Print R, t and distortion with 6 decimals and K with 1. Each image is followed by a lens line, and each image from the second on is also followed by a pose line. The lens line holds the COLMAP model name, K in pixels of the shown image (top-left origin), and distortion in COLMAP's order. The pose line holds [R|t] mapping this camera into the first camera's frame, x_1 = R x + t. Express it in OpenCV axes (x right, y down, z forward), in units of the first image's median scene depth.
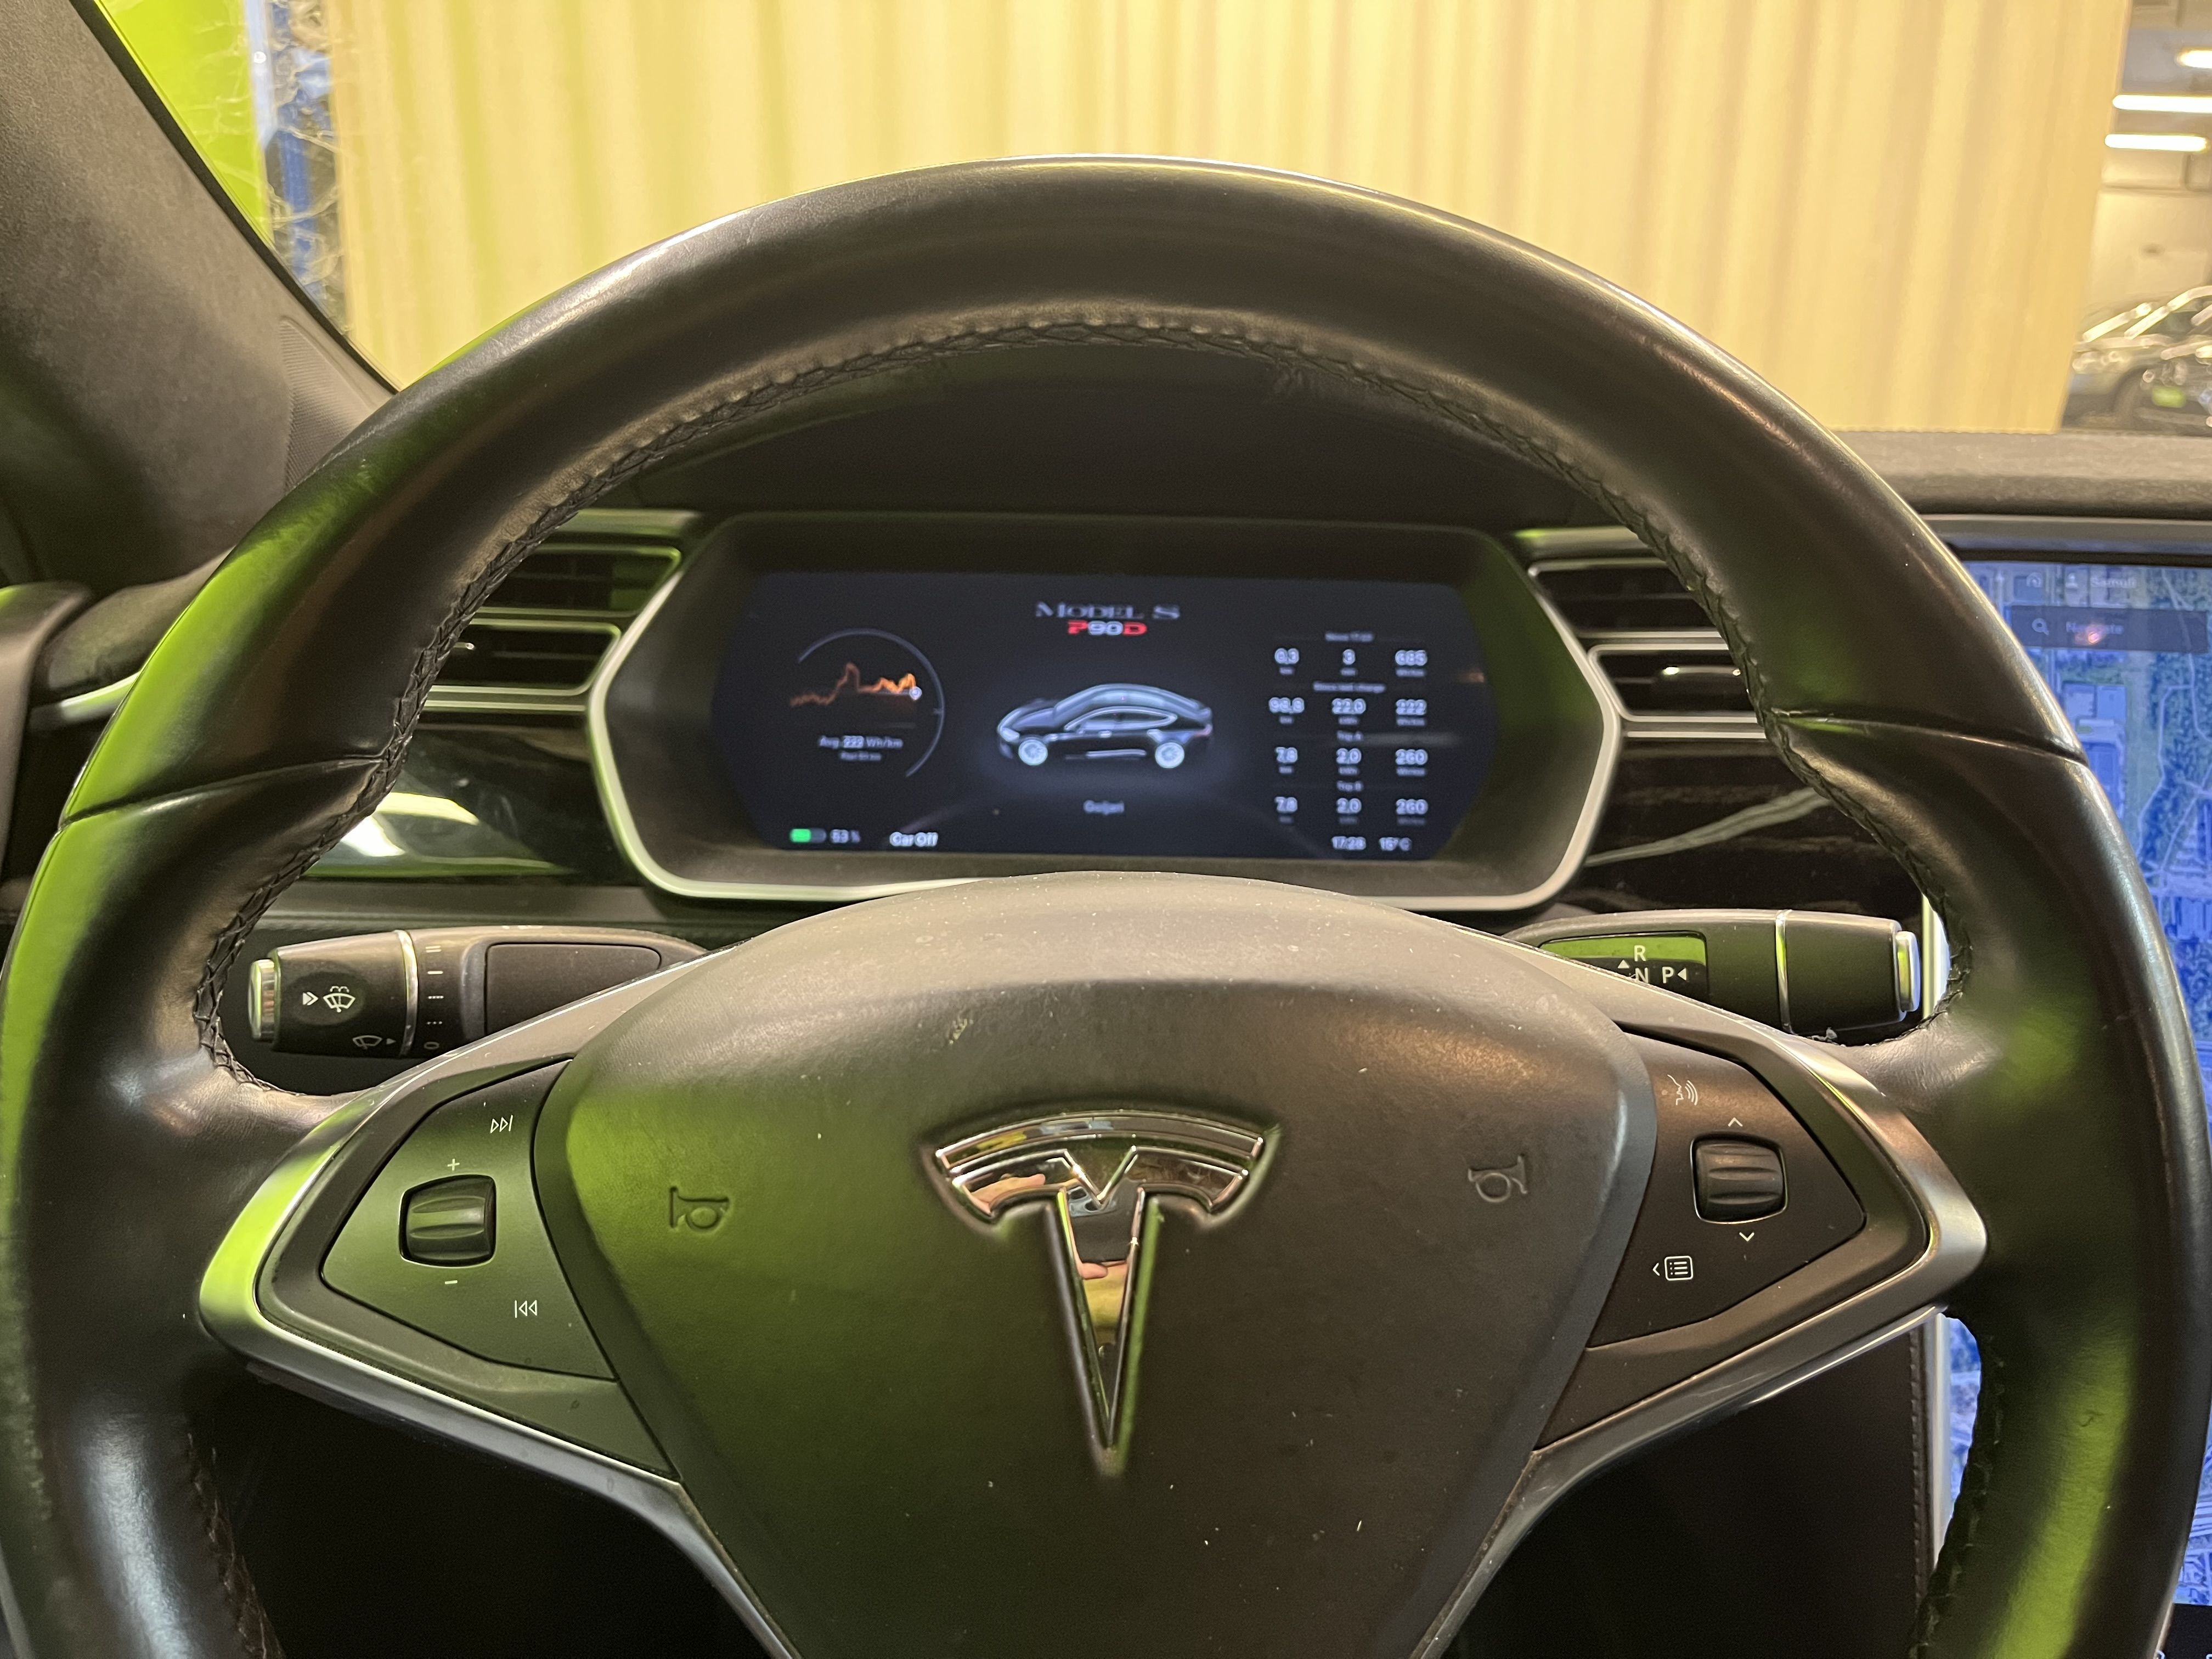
lens RADIAL K [[1717.6, 0, 1105.3], [0, 1717.6, 838.4], [0, 0, 1]] dist [-0.016629, -0.000932]
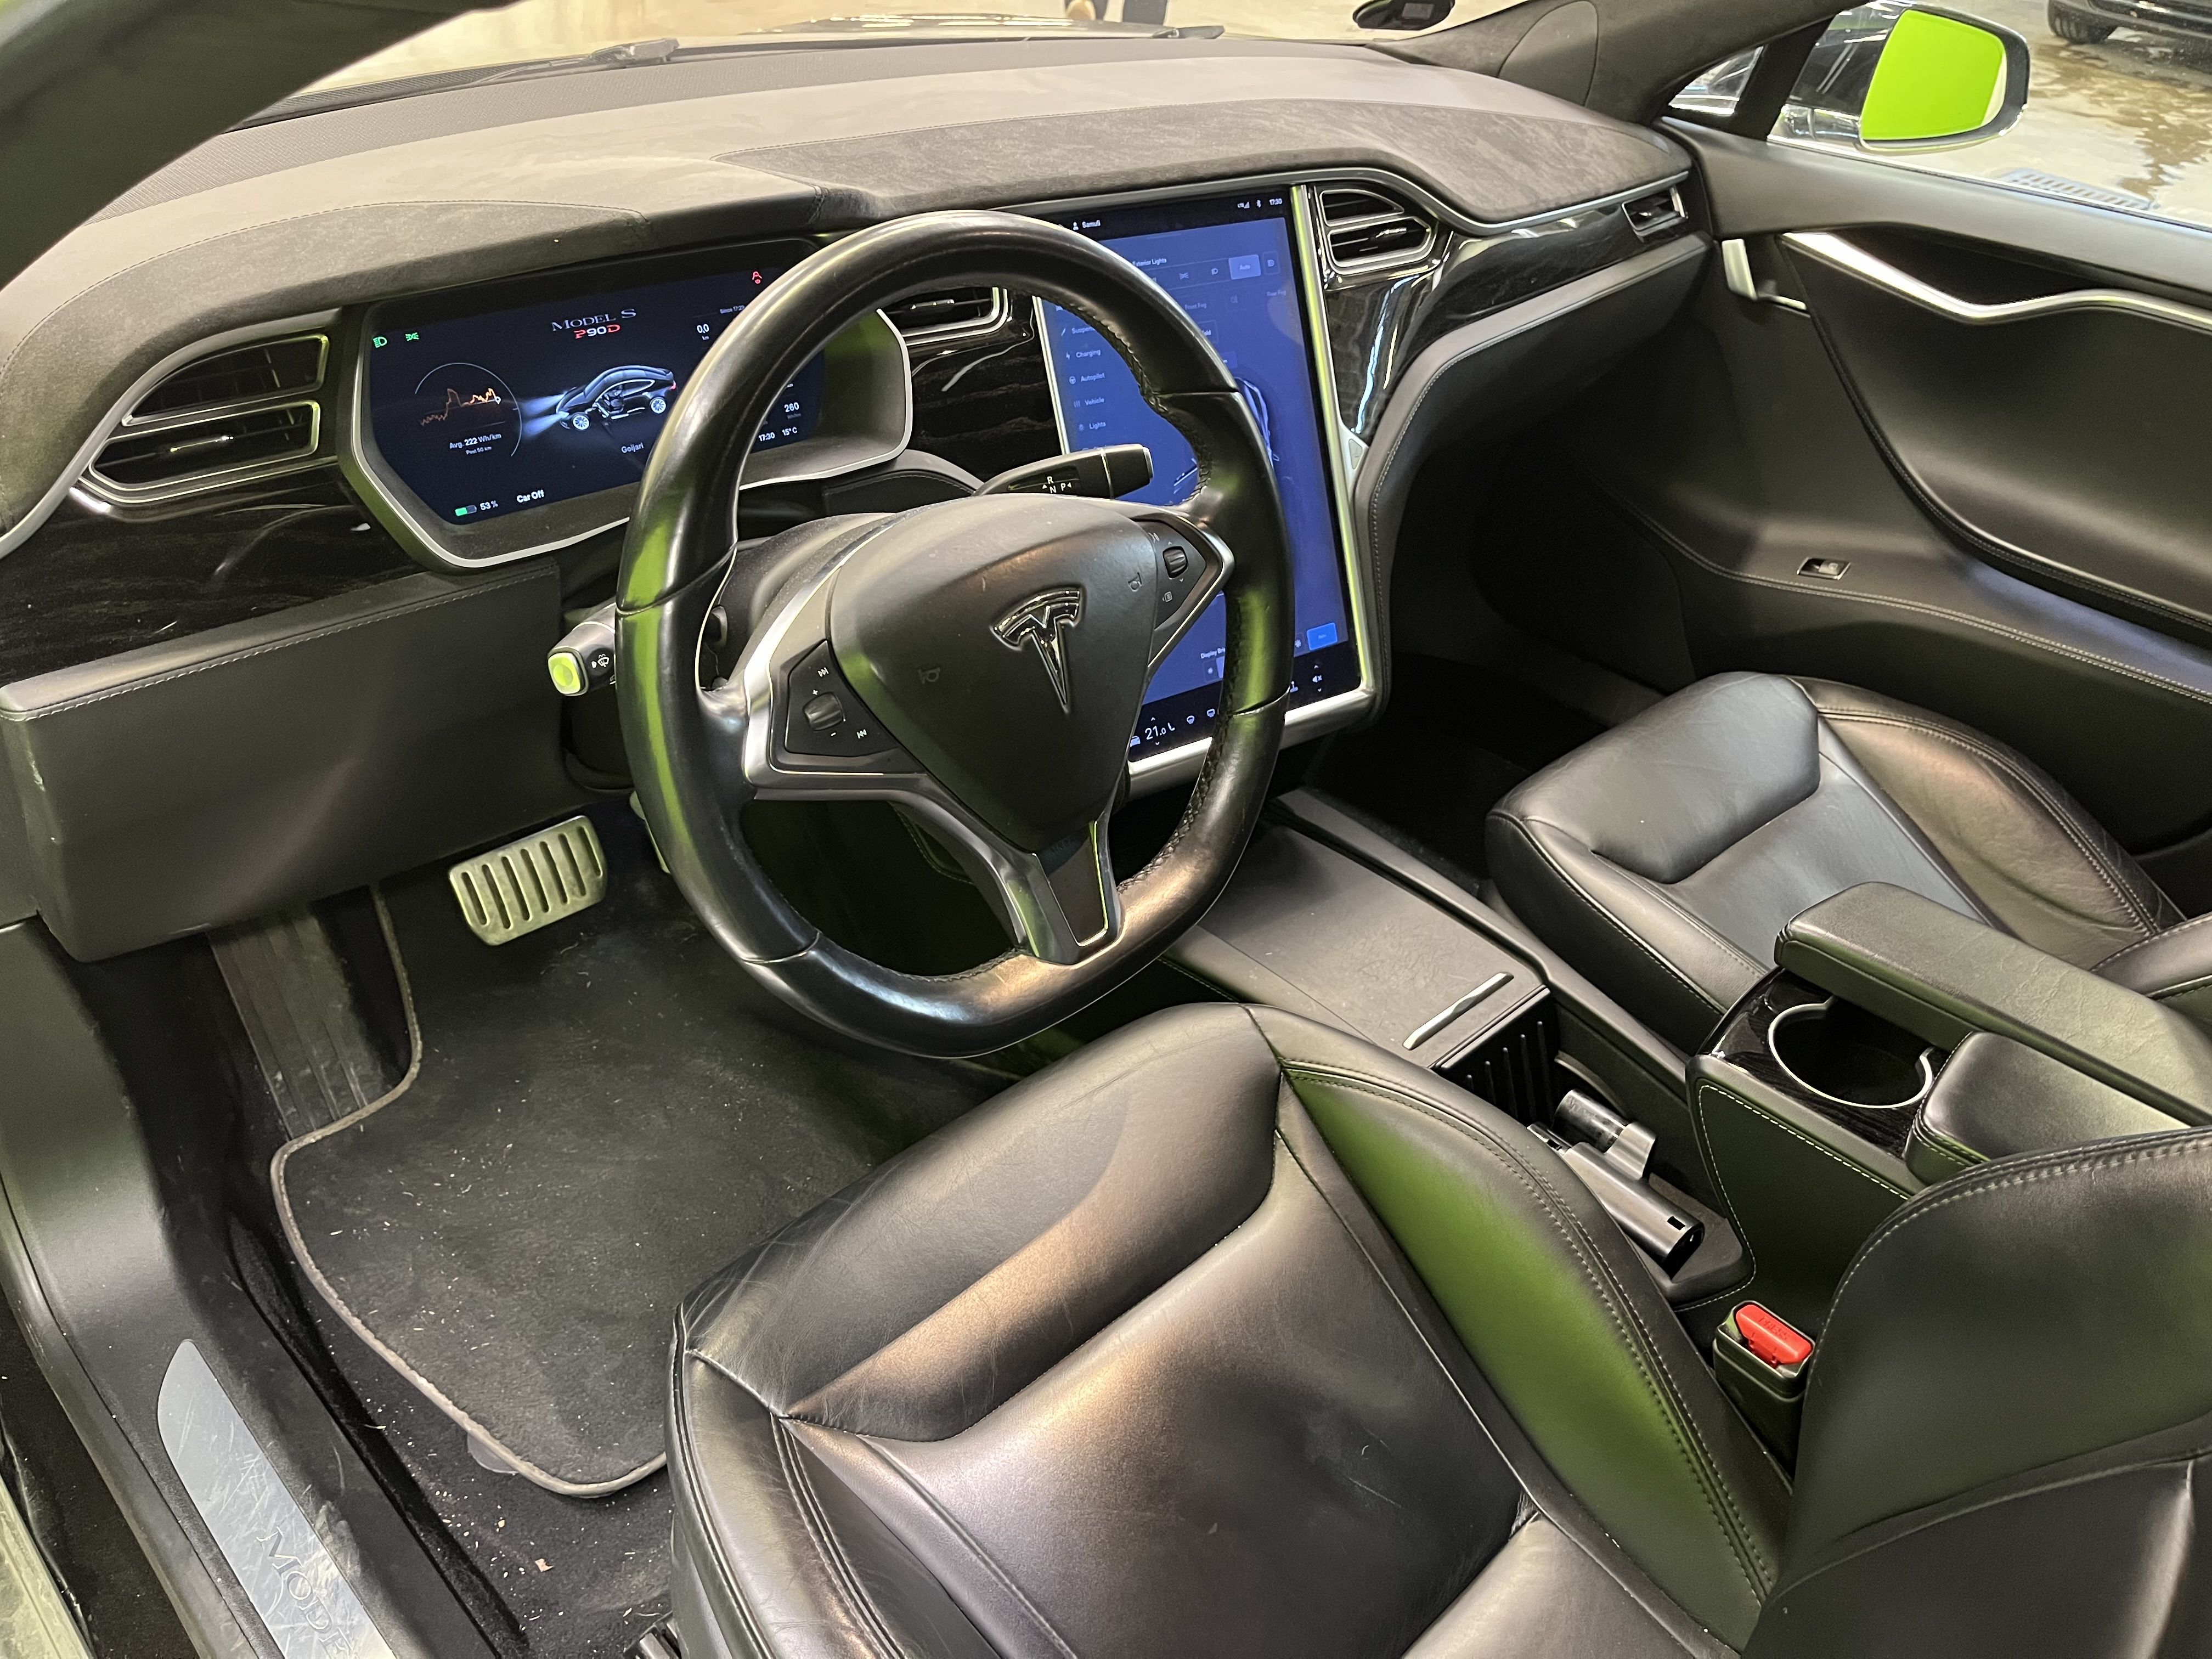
lens RADIAL K [[1717.6, 0, 1107.7], [0, 1717.6, 826.2], [0, 0, 1]] dist [-0.016629, -0.000932]
pose [[0.741811, -0.347262, 0.573695, -0.706823], [0.139697, 0.916736, 0.374273, -0.229694], [-0.655898, -0.197496, 0.728556, -0.518637]]
